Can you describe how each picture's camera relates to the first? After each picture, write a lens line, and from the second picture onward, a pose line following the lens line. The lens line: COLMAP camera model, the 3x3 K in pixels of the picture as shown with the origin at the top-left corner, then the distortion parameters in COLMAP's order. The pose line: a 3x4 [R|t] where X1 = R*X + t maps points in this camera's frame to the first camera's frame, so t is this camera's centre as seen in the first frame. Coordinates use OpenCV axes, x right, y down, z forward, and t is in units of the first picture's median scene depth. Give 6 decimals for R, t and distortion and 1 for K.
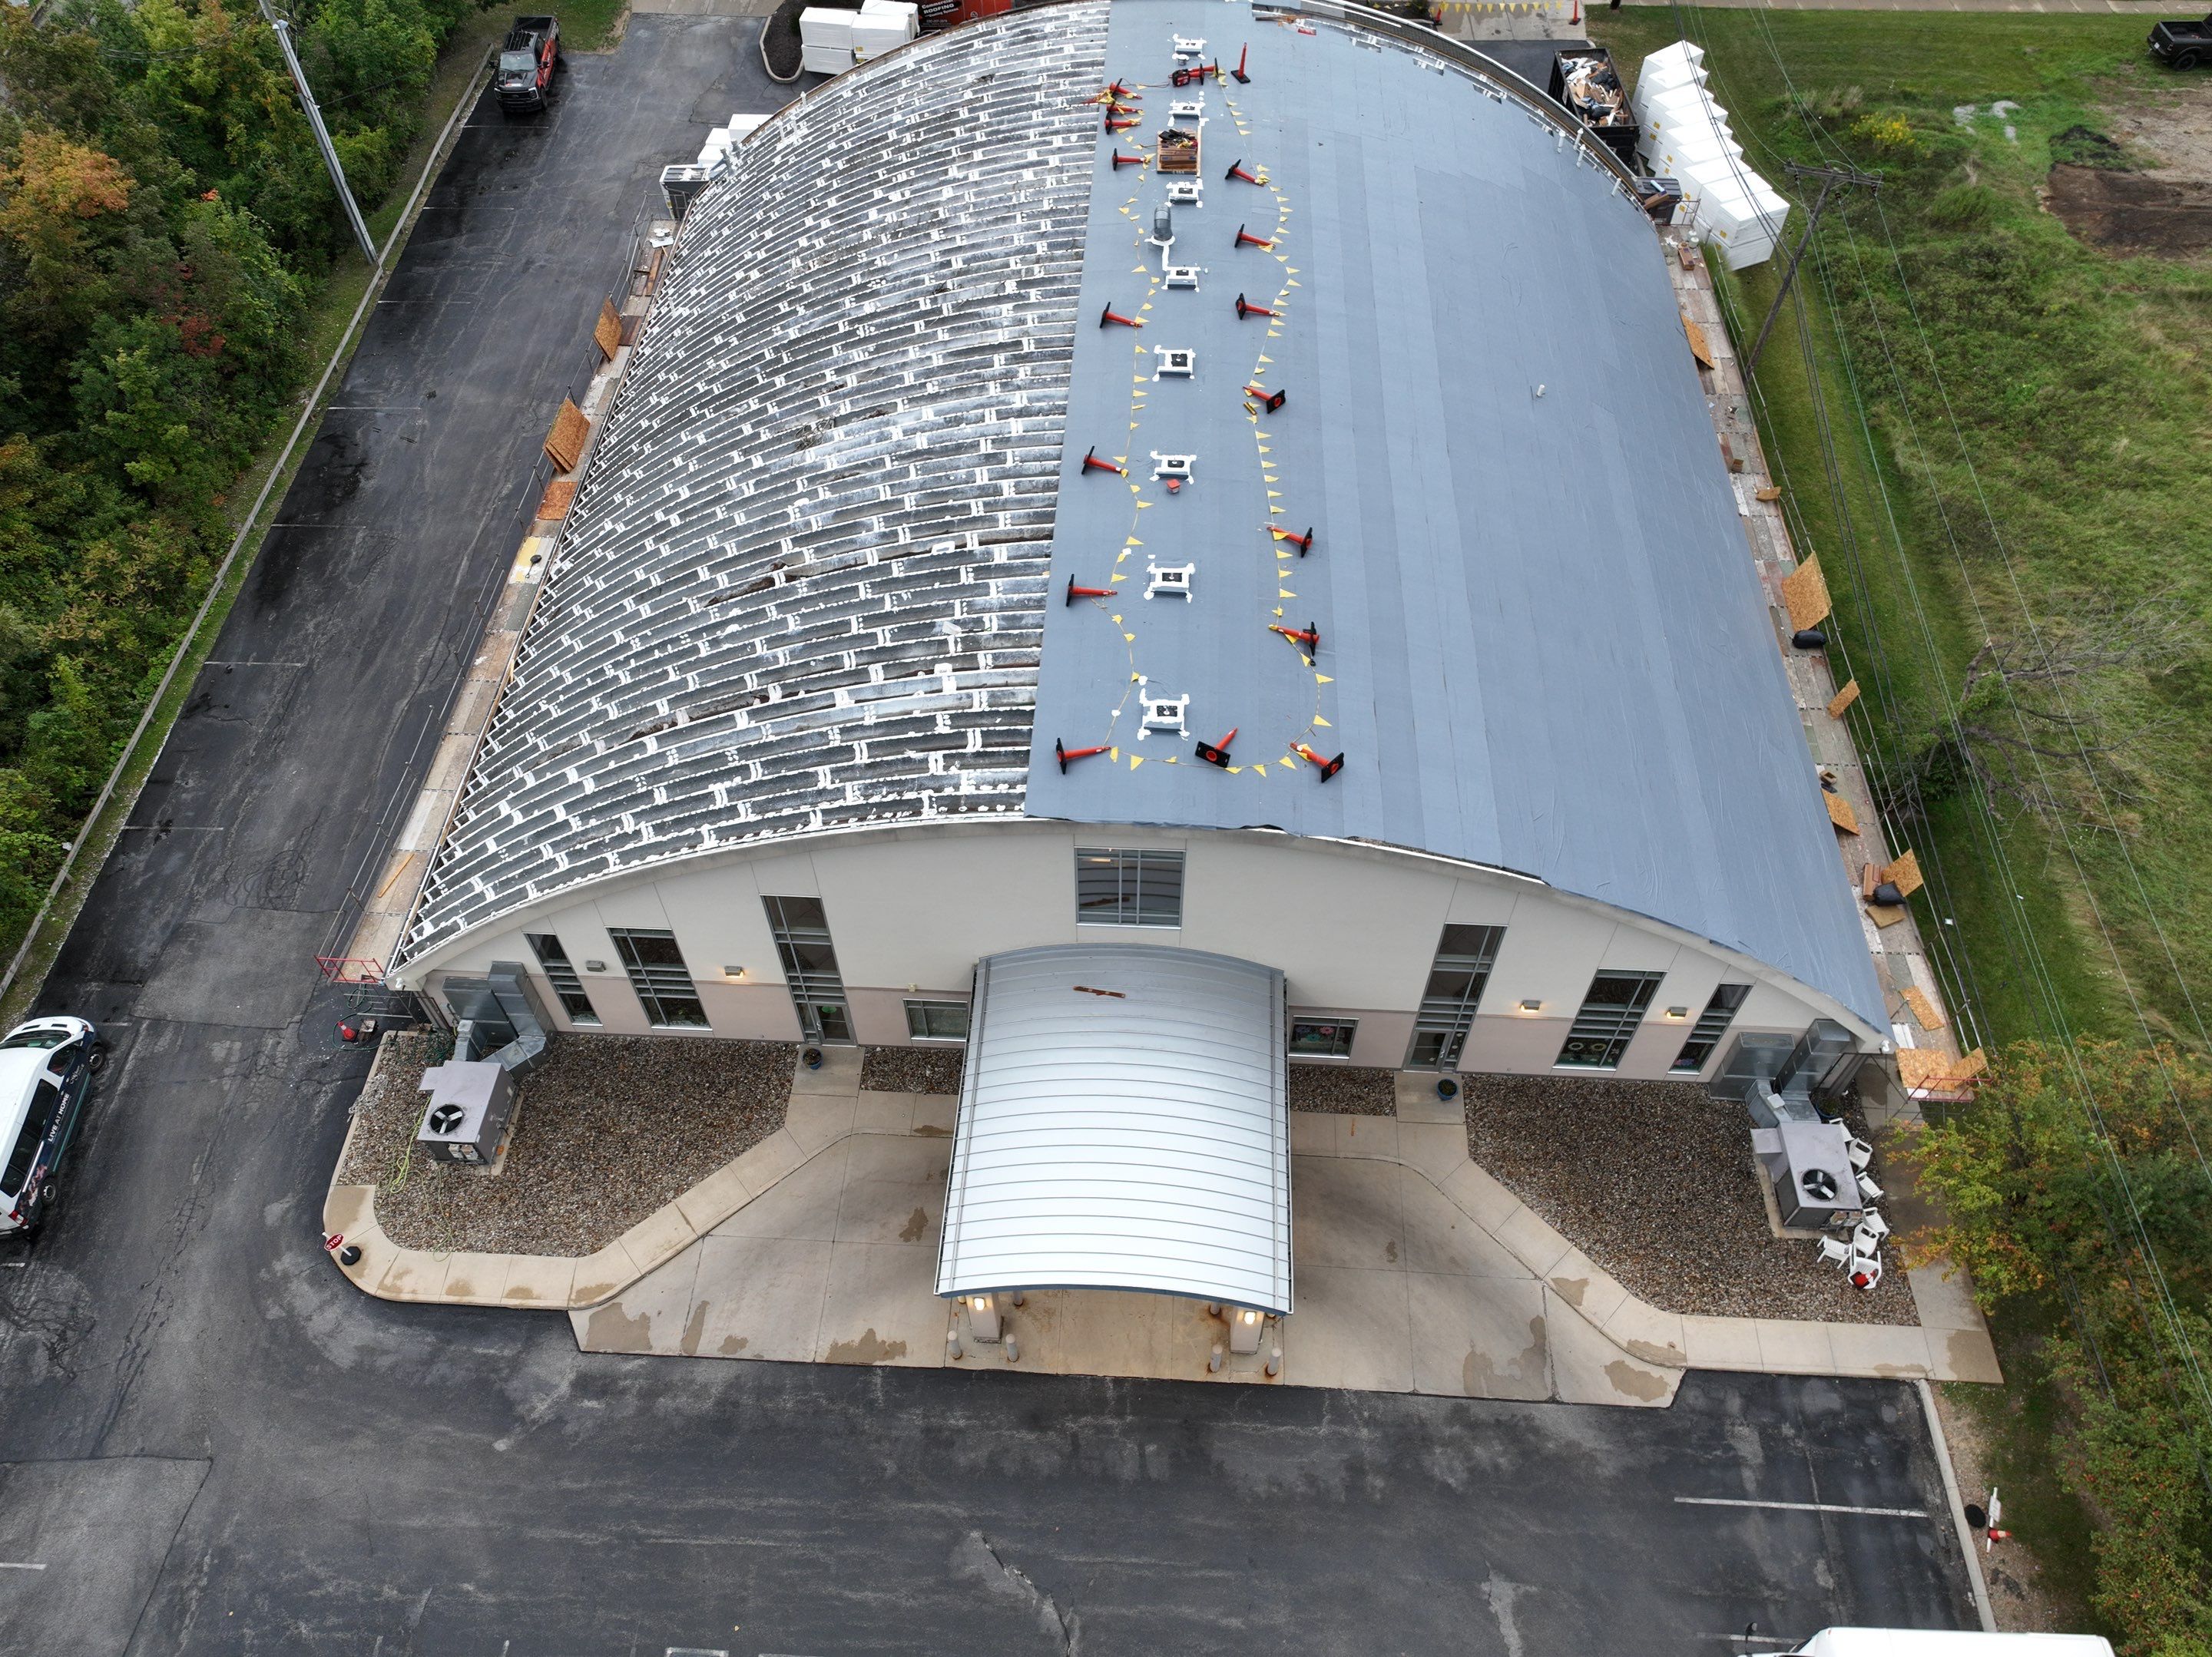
lens RADIAL K [[1573.8, 0, 1103.8], [0, 1573.8, 819.6], [0, 0, 1]] dist [-0.010420, 0.023228]
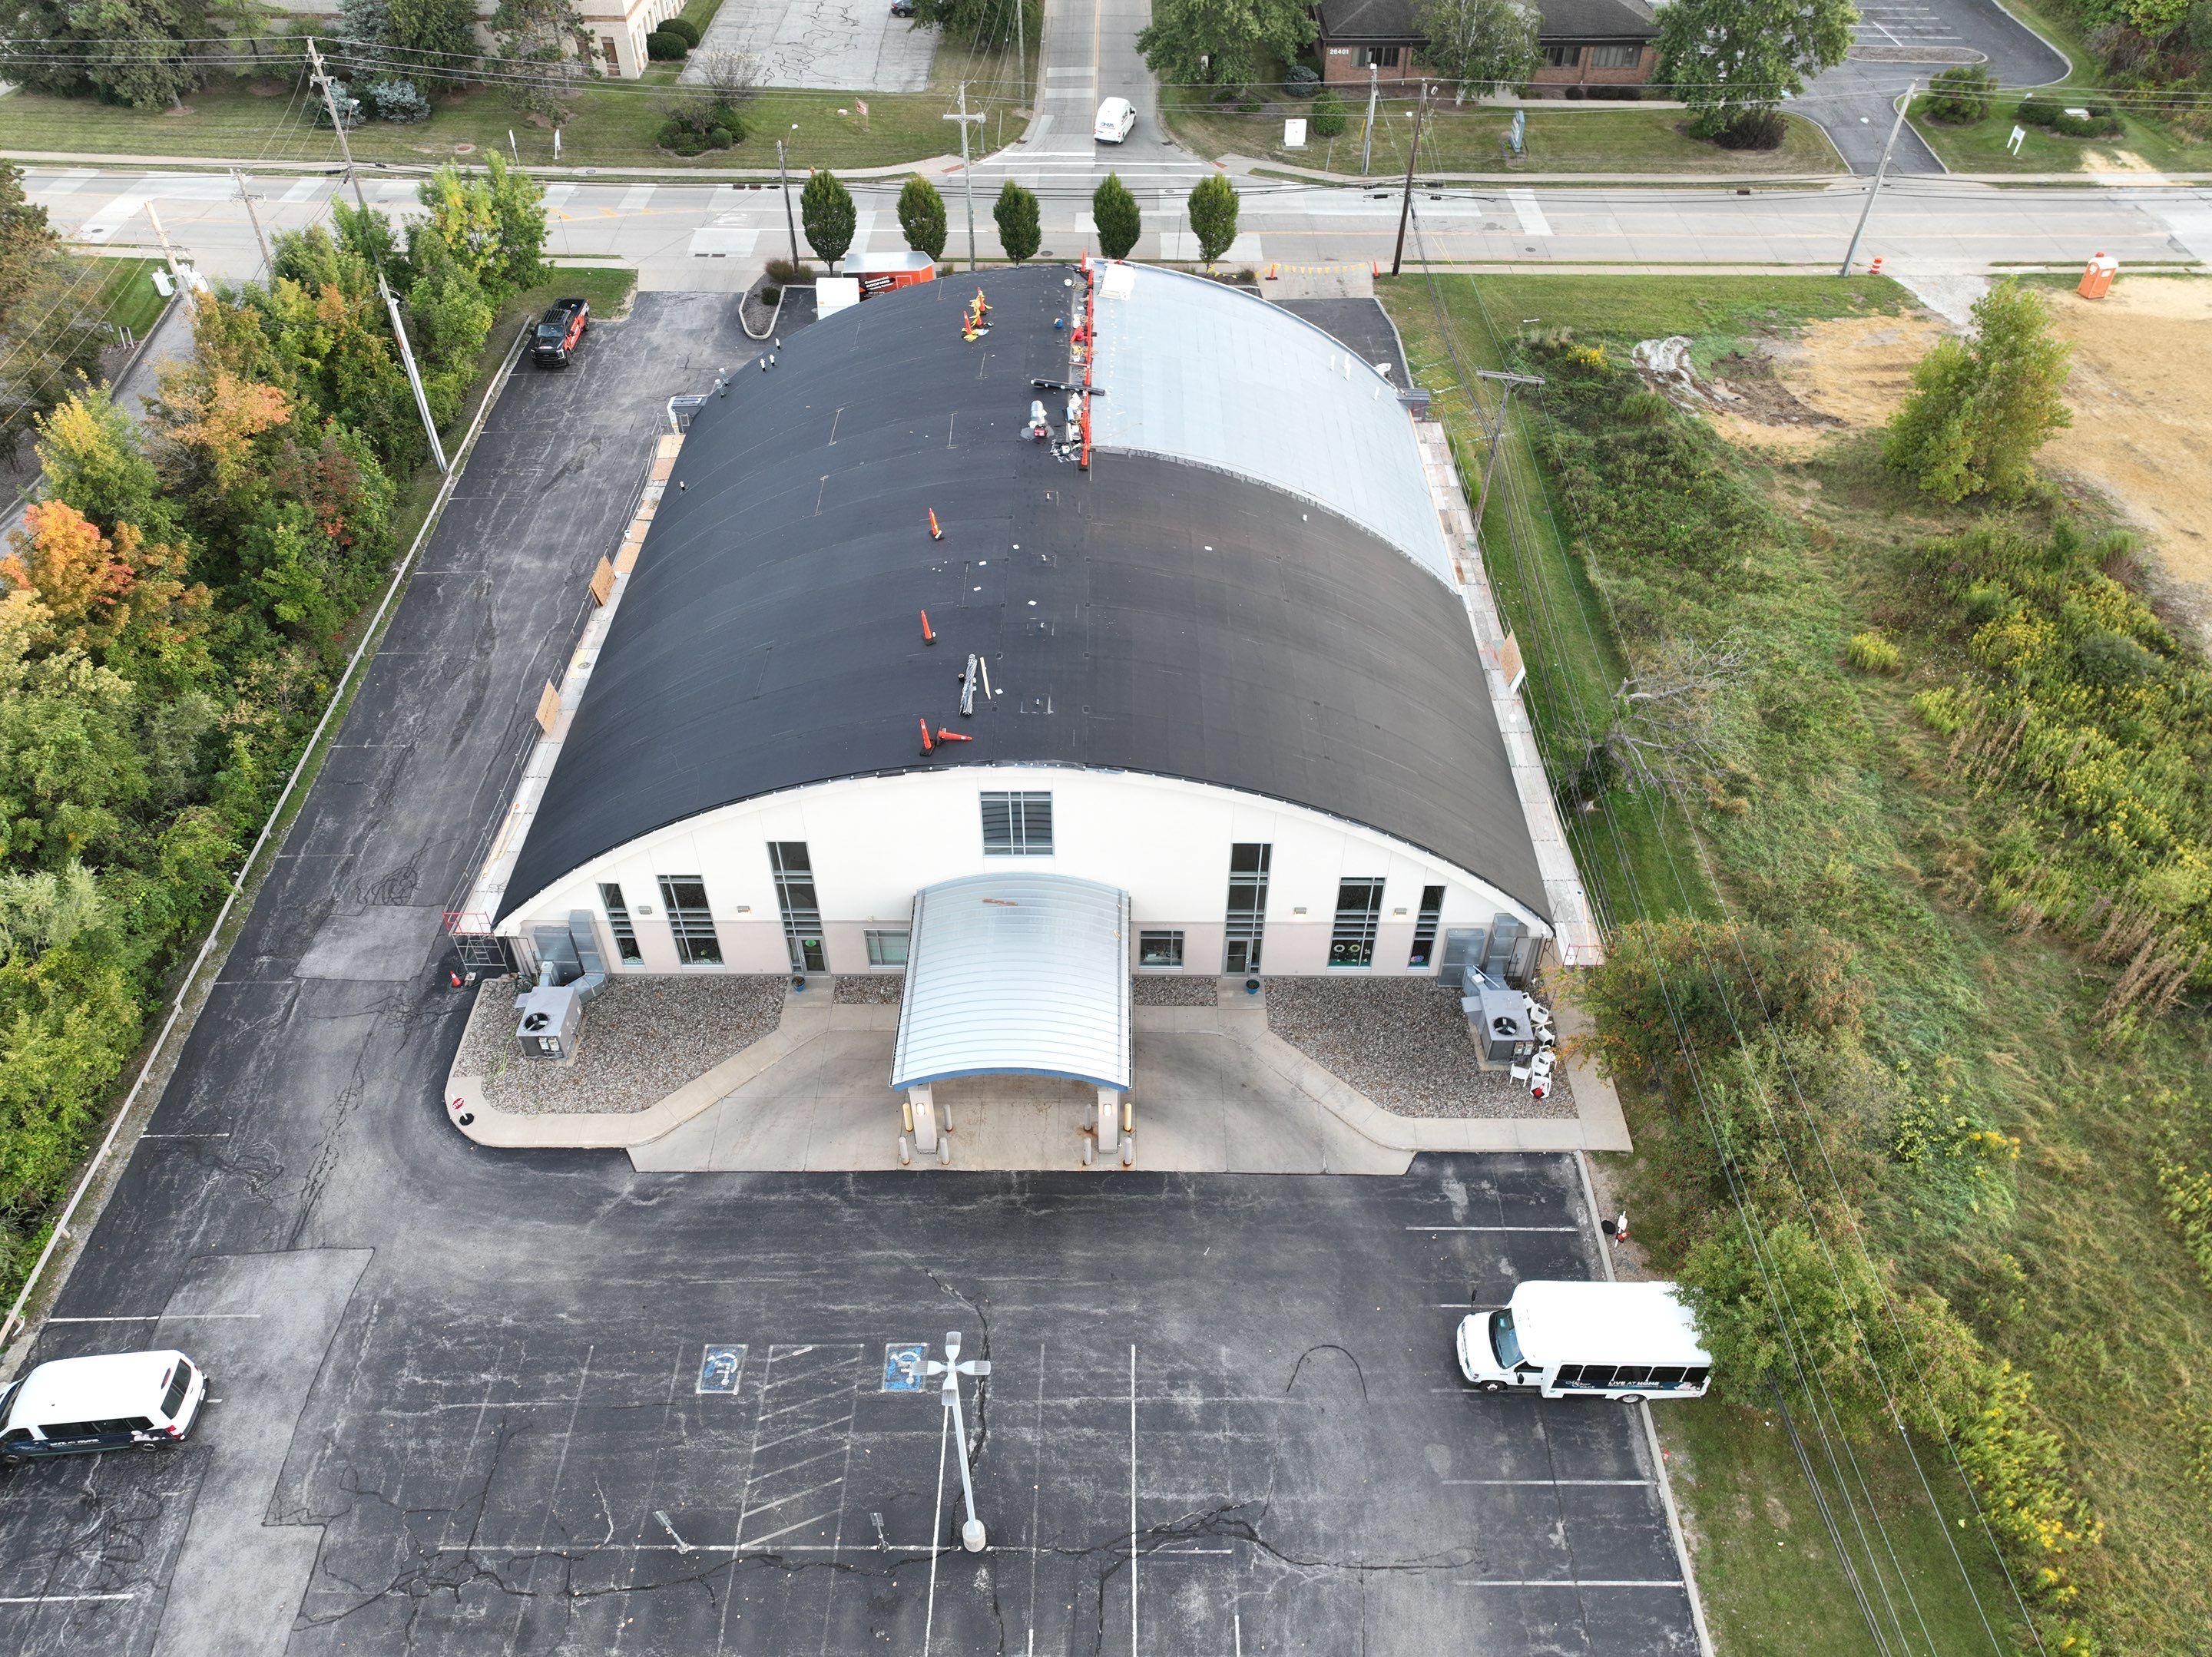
lens RADIAL K [[1573.8, 0, 1103.8], [0, 1573.8, 819.6], [0, 0, 1]] dist [-0.010420, 0.023228]
pose [[0.998845, -0.029884, 0.037624, 0.036991], [0.035318, 0.987563, -0.153206, 0.236580], [-0.032578, 0.154357, 0.987478, -0.411304]]
